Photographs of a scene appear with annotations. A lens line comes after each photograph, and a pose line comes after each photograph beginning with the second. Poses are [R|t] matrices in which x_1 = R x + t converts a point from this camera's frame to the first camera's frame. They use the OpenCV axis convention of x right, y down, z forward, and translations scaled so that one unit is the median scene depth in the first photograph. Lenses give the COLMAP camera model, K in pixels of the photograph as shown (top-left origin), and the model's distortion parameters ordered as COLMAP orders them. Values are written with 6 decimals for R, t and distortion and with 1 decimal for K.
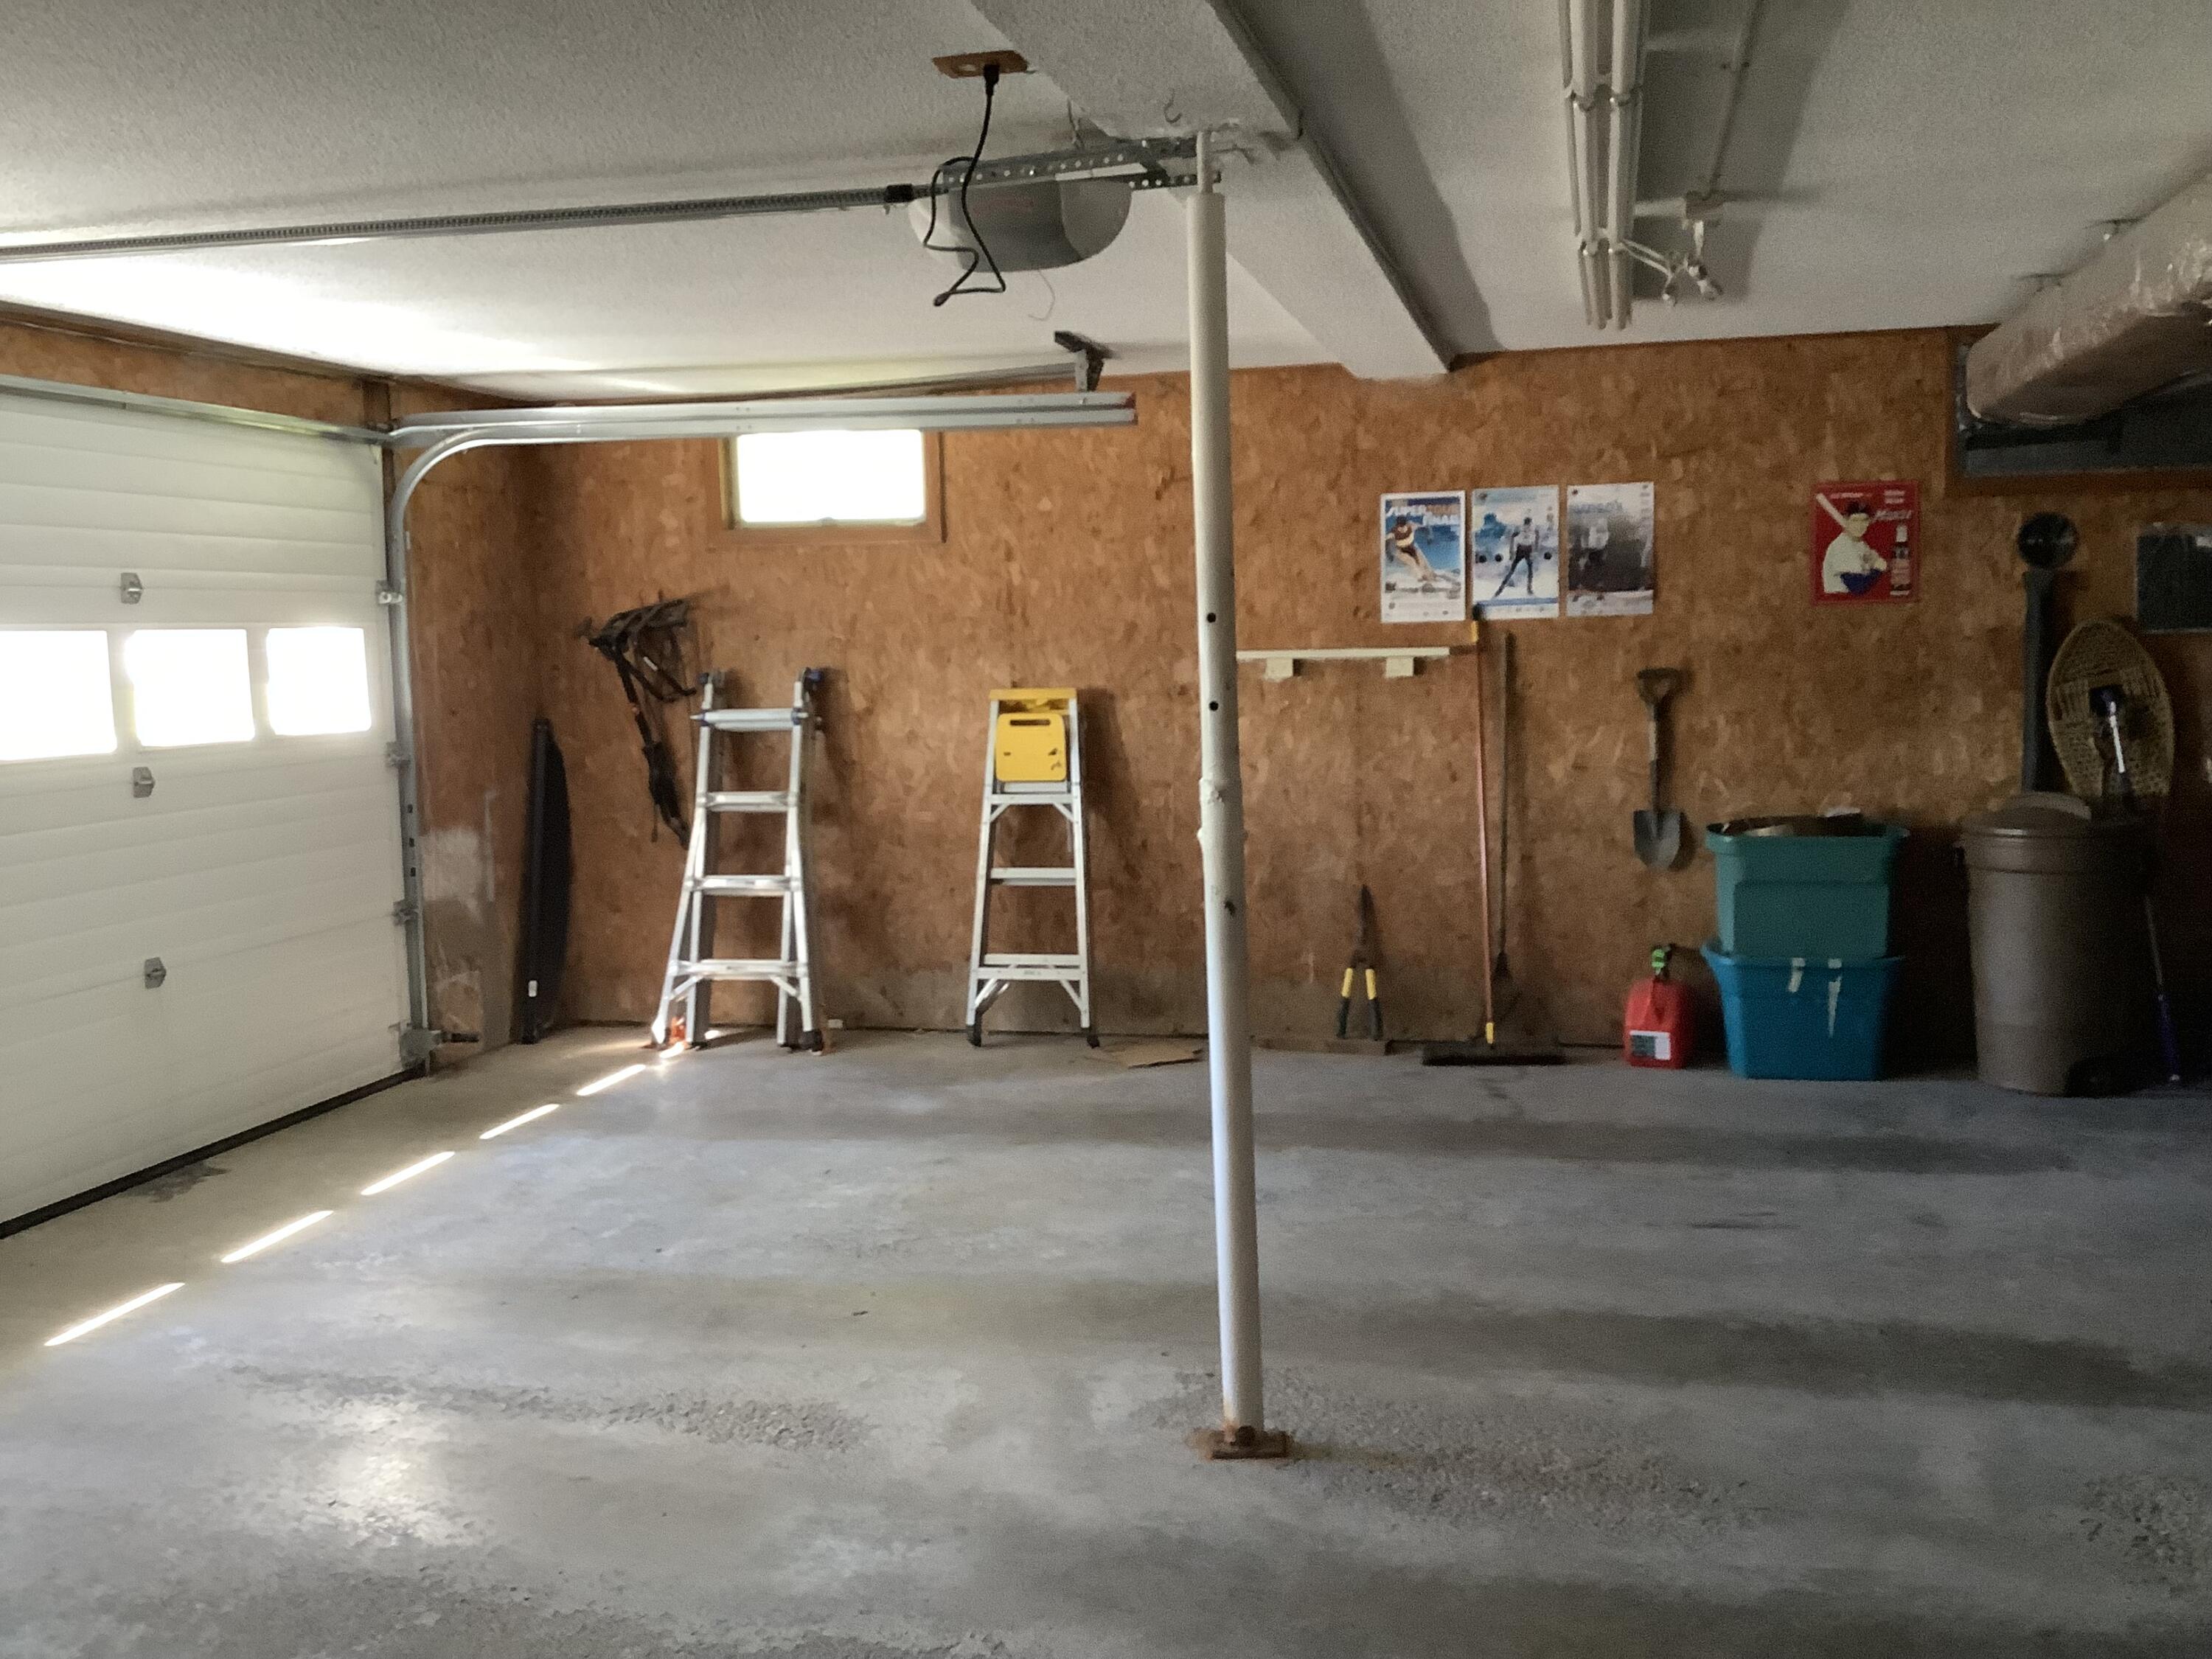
lens RADIAL K [[2023.5, 0, 1110.4], [0, 2023.5, 838.7], [0, 0, 1]] dist [0.097091, 0.000000]
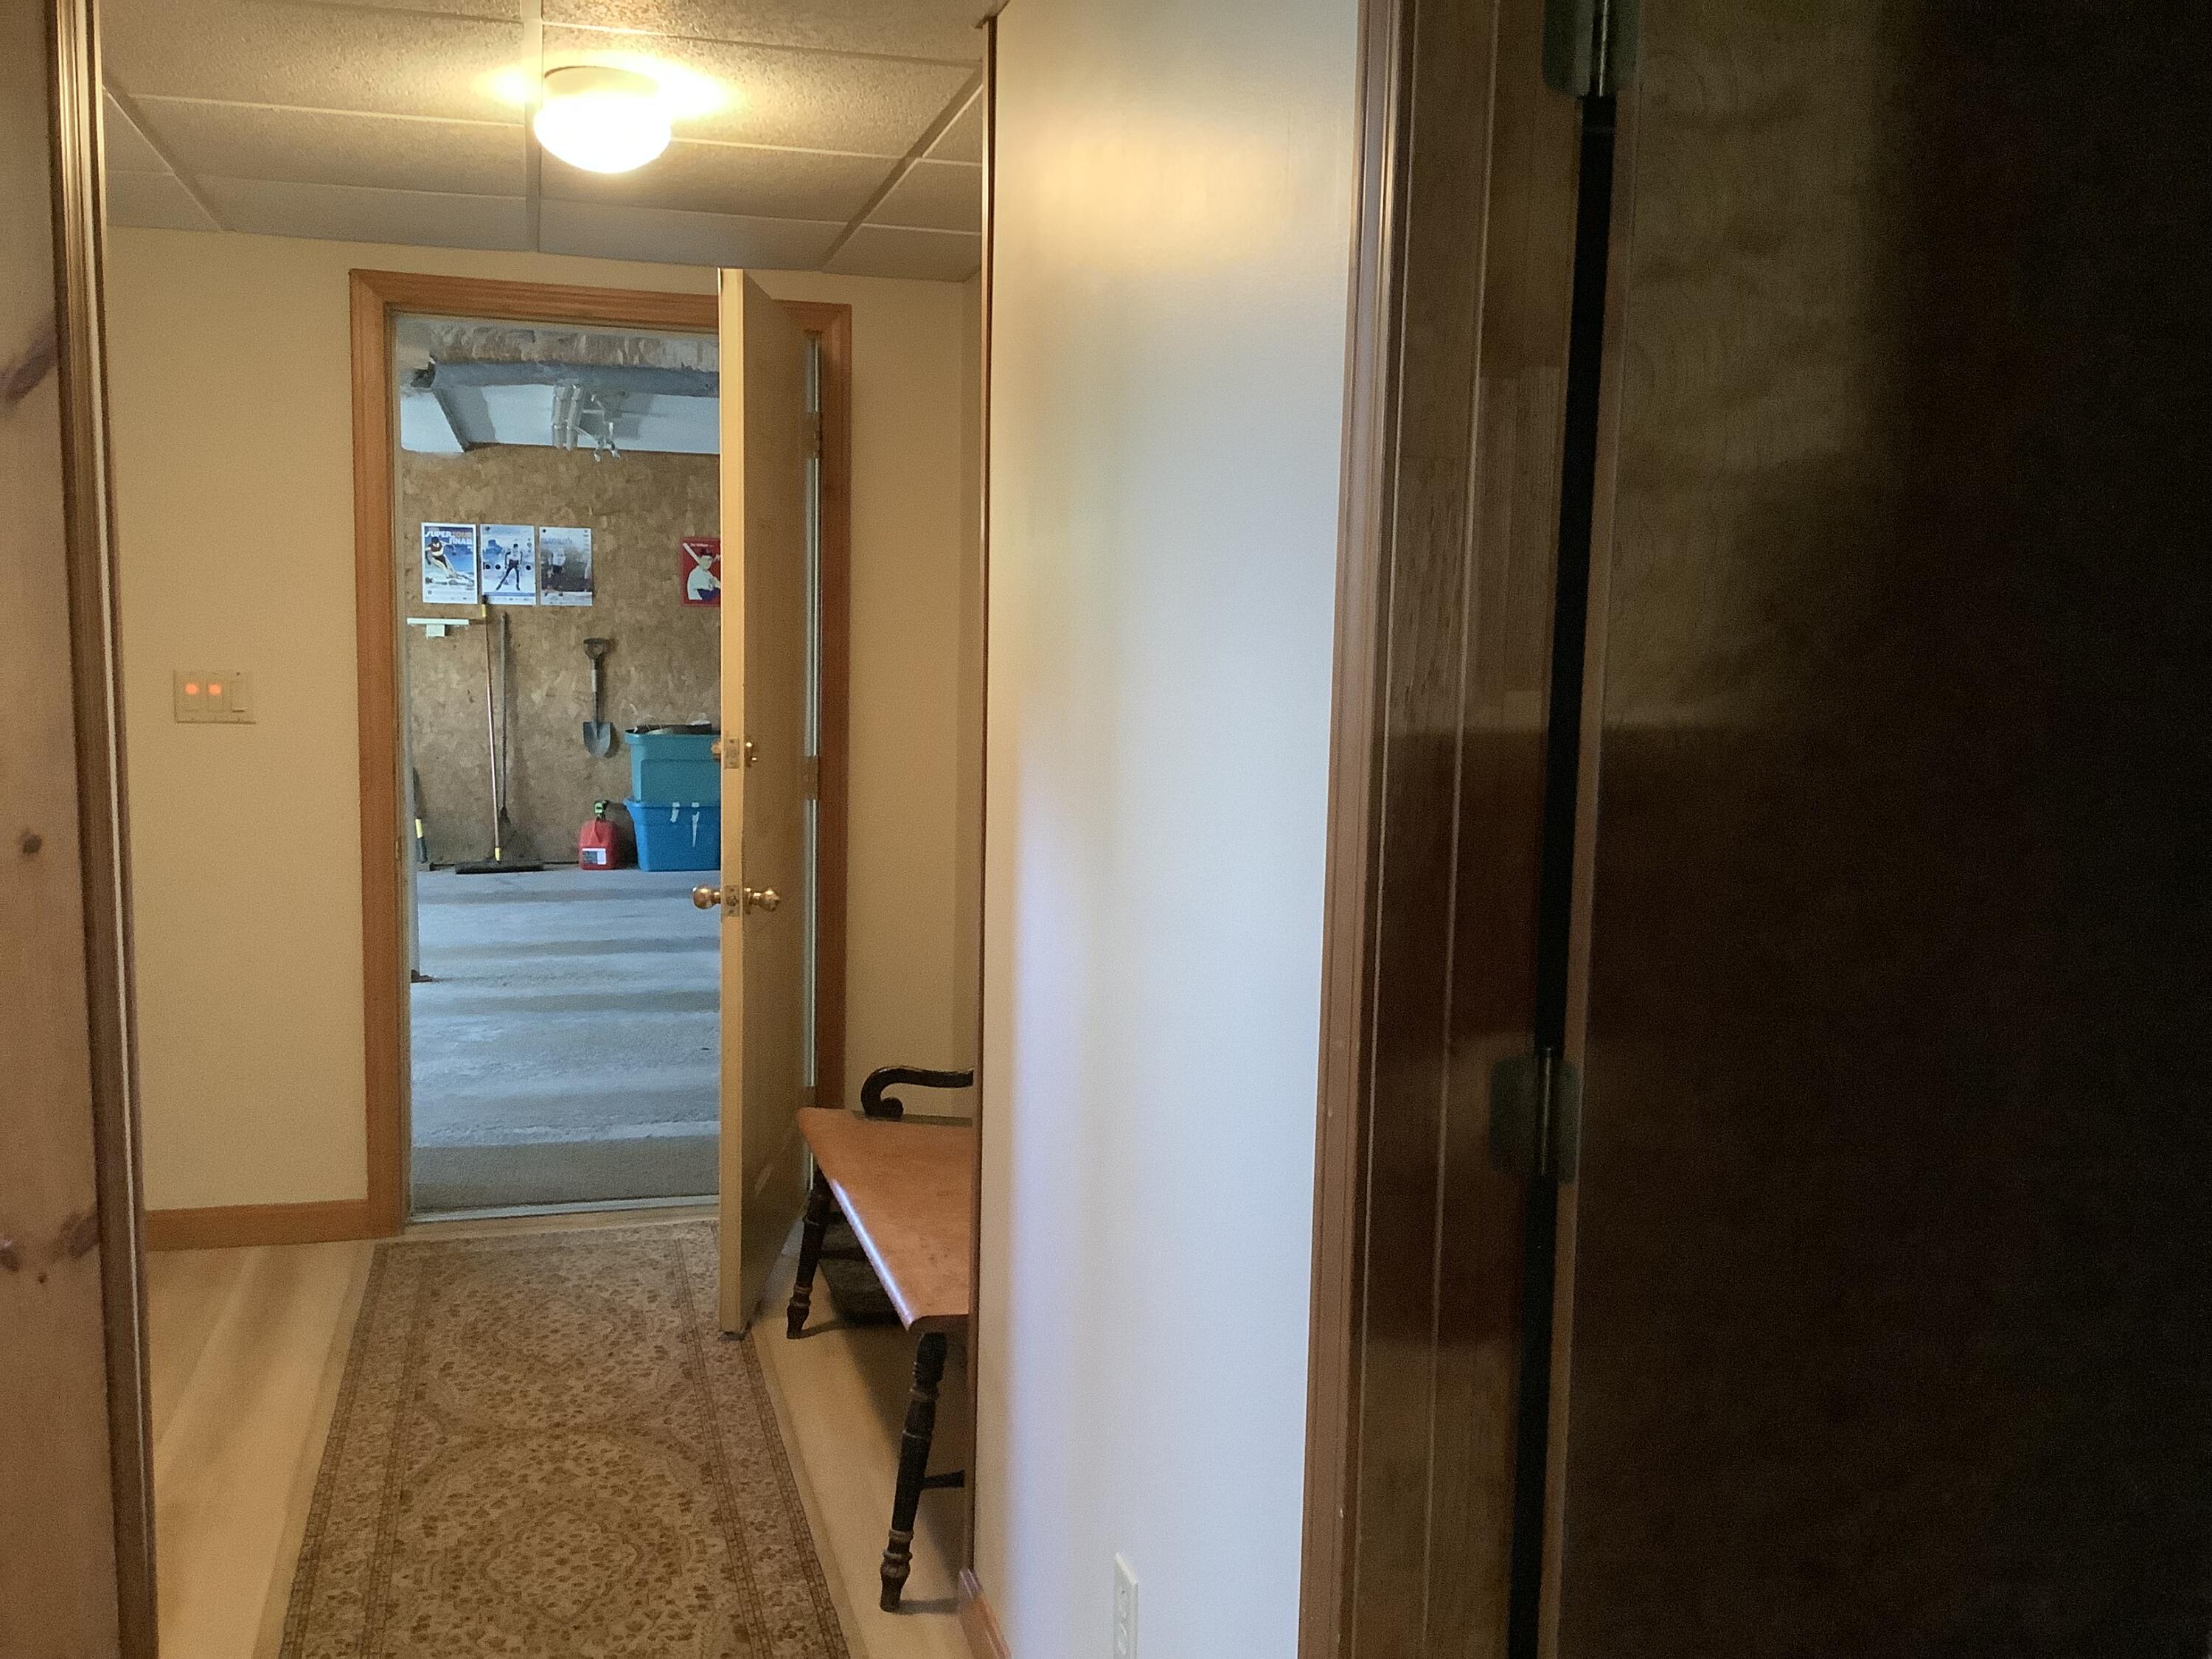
lens RADIAL K [[2023.5, 0, 1107.3], [0, 2023.5, 840.7], [0, 0, 1]] dist [0.097091, 0.000000]
pose [[0.873151, -0.009621, 0.487355, -0.188505], [0.010946, 0.999940, 0.000128, 0.089494], [-0.487327, 0.005223, 0.873204, -0.688756]]
